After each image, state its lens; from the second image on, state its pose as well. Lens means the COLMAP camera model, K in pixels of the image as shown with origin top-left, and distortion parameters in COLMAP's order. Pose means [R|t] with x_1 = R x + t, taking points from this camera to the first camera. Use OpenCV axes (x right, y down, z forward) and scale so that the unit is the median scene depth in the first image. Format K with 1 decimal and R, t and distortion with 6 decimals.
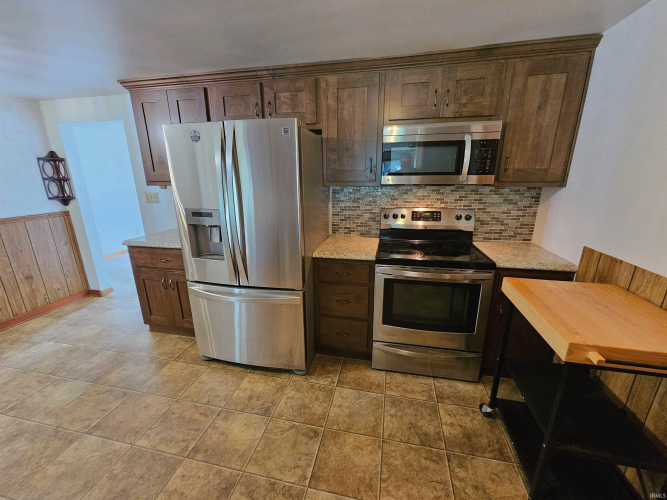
lens RADIAL K [[275.0, 0, 328.3], [0, 275.0, 252.9], [0, 0, 1]] dist [0.000848, -0.000584]
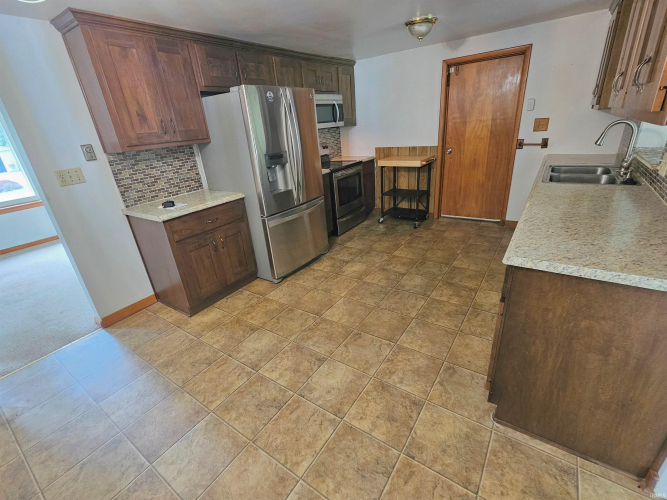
lens RADIAL K [[301.1, 0, 334.9], [0, 301.1, 256.2], [0, 0, 1]] dist [-0.005612, -0.000311]
pose [[0.373796, -0.396469, 0.838504, -1.828761], [0.331165, 0.901498, 0.278624, -0.014162], [-0.866375, 0.173535, 0.468273, 0.160253]]
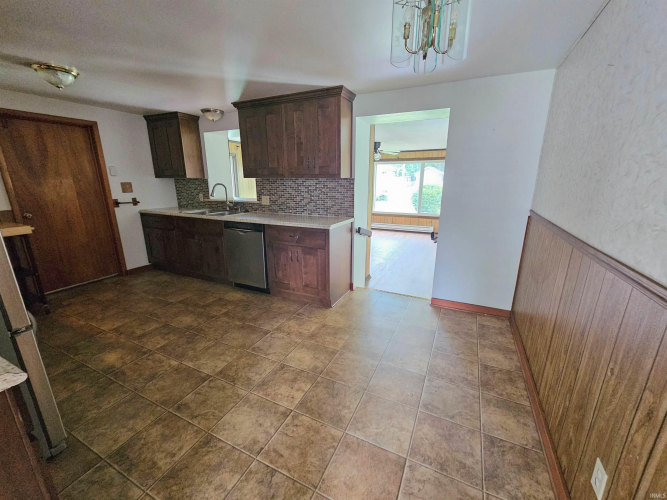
lens RADIAL K [[275.0, 0, 334.8], [0, 275.0, 252.7], [0, 0, 1]] dist [0.000848, -0.000584]
pose [[-0.974651, -0.050365, 0.217988, -1.419075], [0.069798, 0.857253, 0.510142, -0.423889], [-0.212565, 0.512426, -0.832007, 1.769853]]
